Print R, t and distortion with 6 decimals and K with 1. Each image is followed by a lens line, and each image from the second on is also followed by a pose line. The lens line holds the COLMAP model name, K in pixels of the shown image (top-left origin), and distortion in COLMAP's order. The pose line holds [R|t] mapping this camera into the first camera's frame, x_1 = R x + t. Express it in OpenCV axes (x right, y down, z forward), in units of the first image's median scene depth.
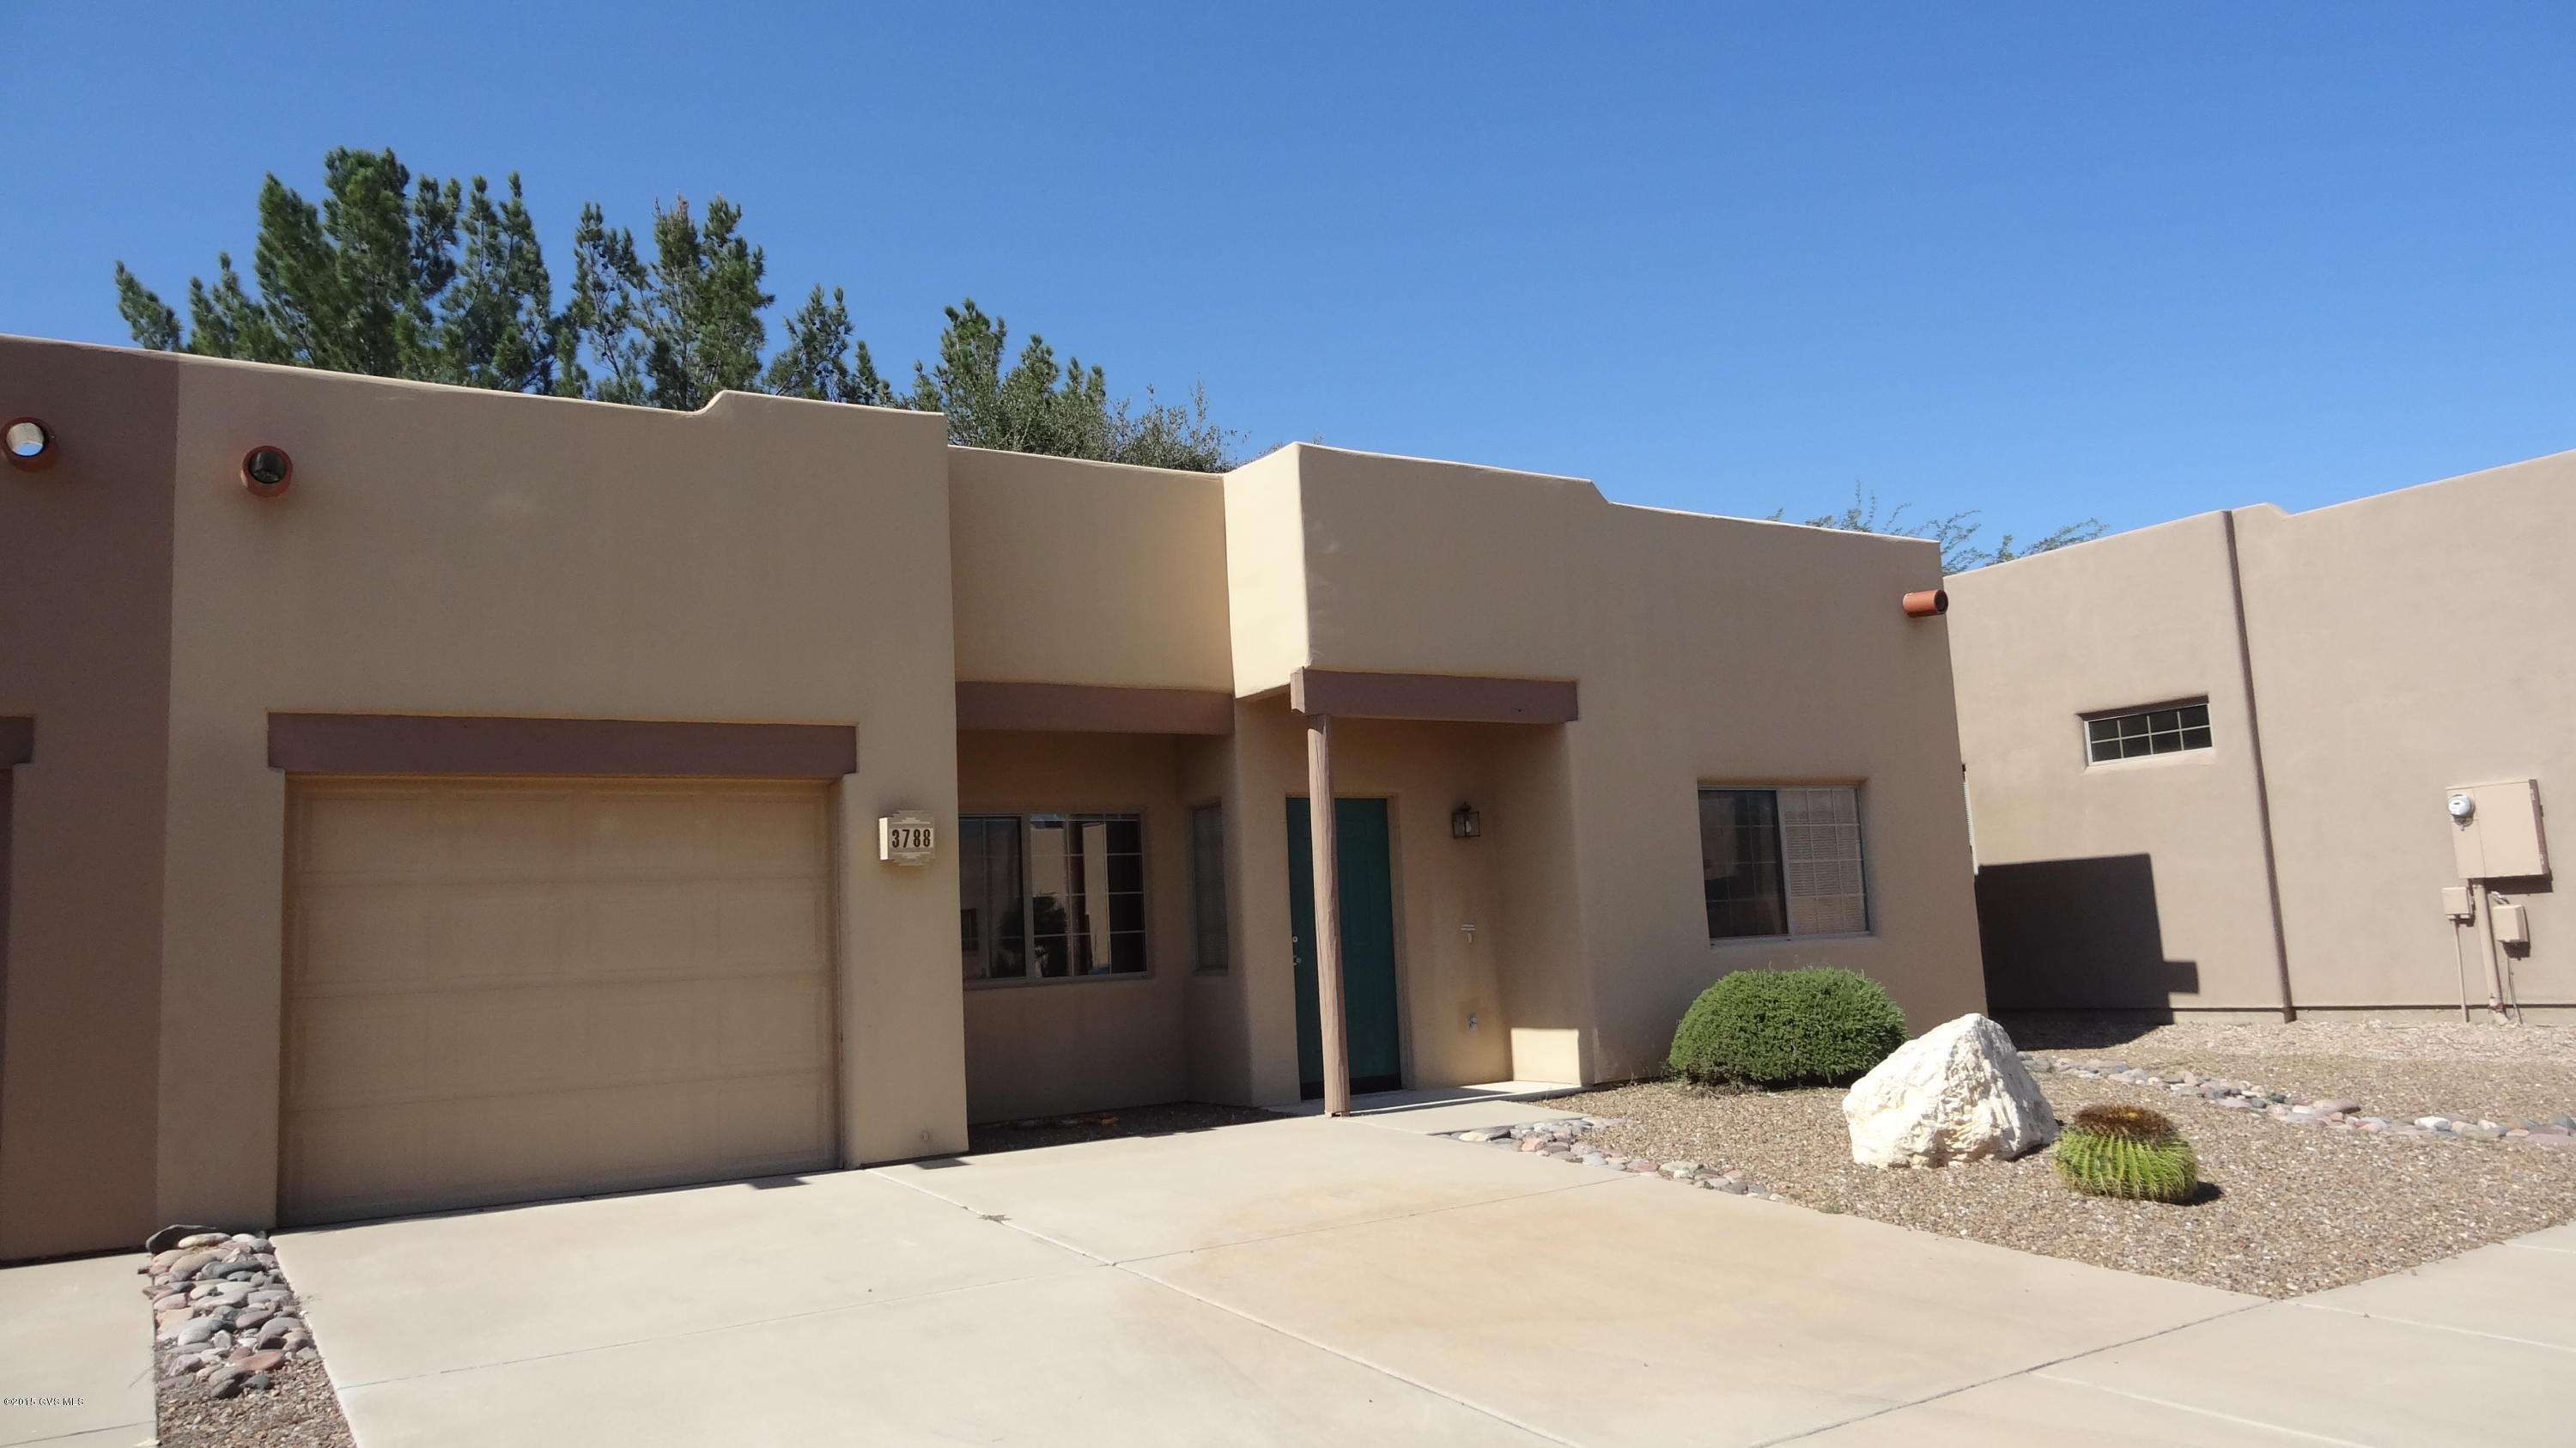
lens RADIAL K [[1794.2, 0, 1295.3], [0, 1794.2, 725.5], [0, 0, 1]] dist [0.004878, -0.000264]
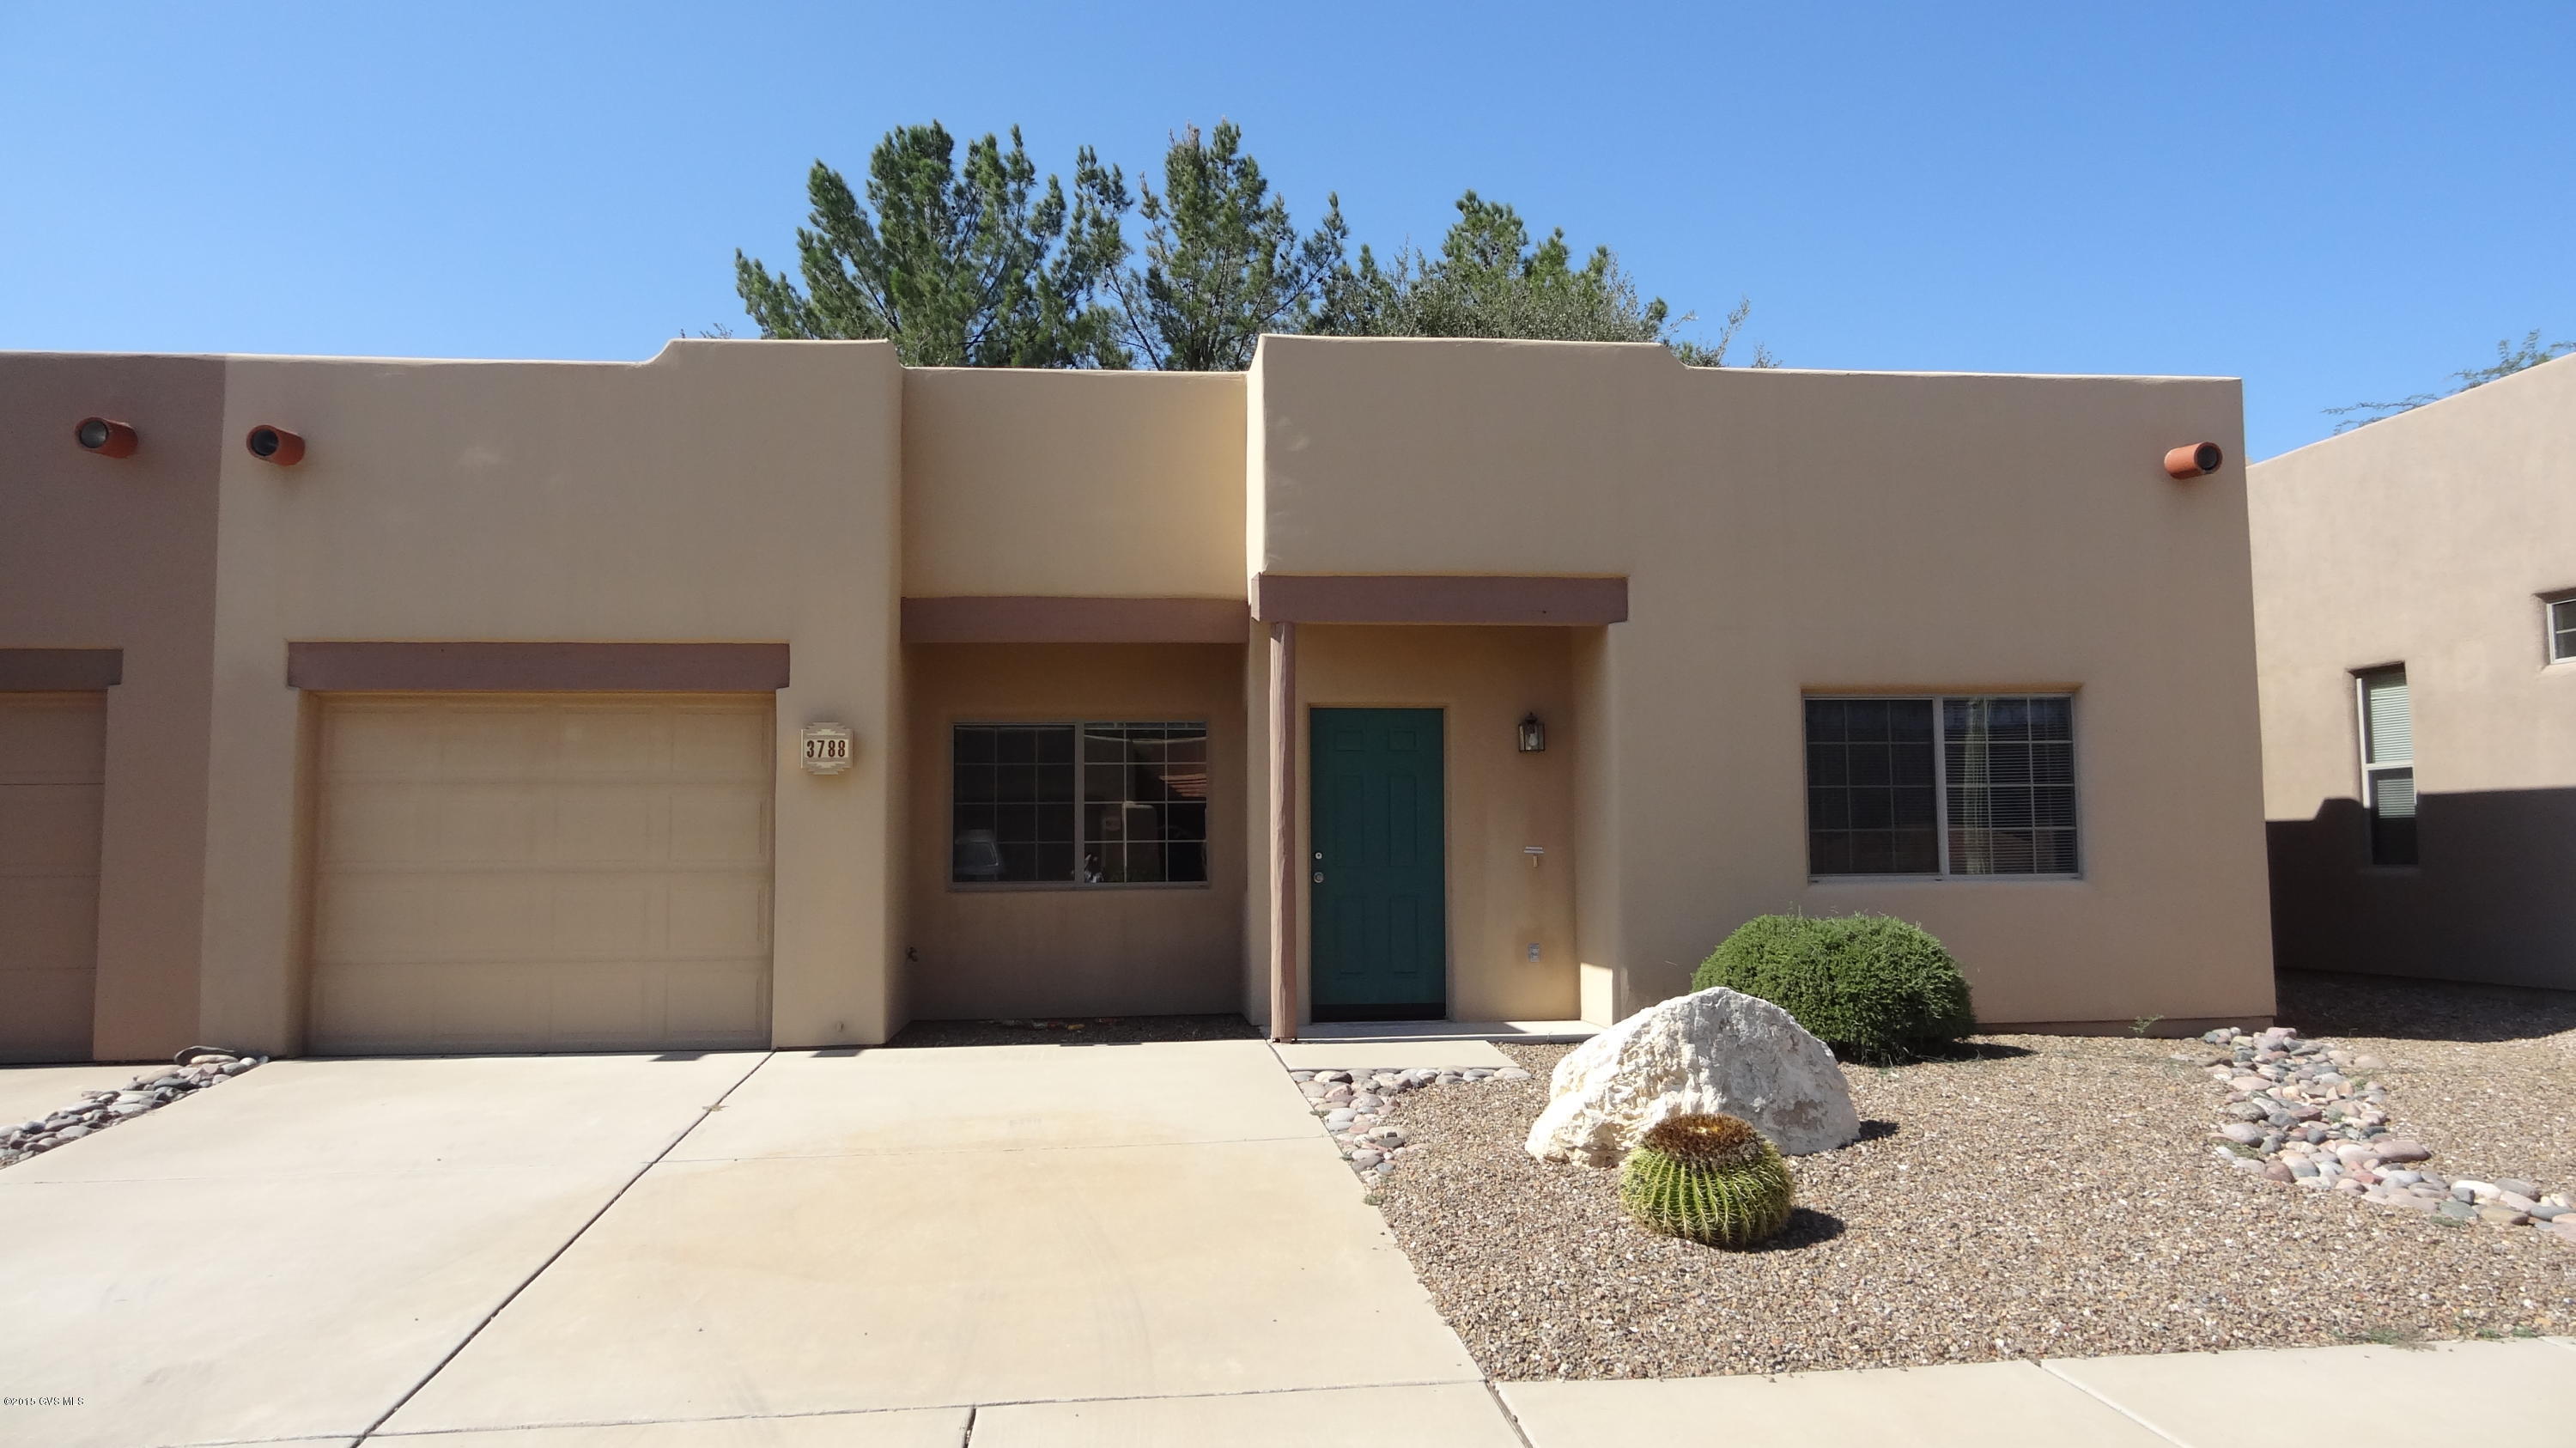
lens RADIAL K [[1794.2, 0, 1290.5], [0, 1794.2, 717.4], [0, 0, 1]] dist [0.004878, -0.000264]
pose [[0.896094, 0.008027, -0.443792, 0.452969], [0.018042, 0.998351, 0.054489, -0.007894], [0.443498, -0.056835, 0.894472, 0.153274]]
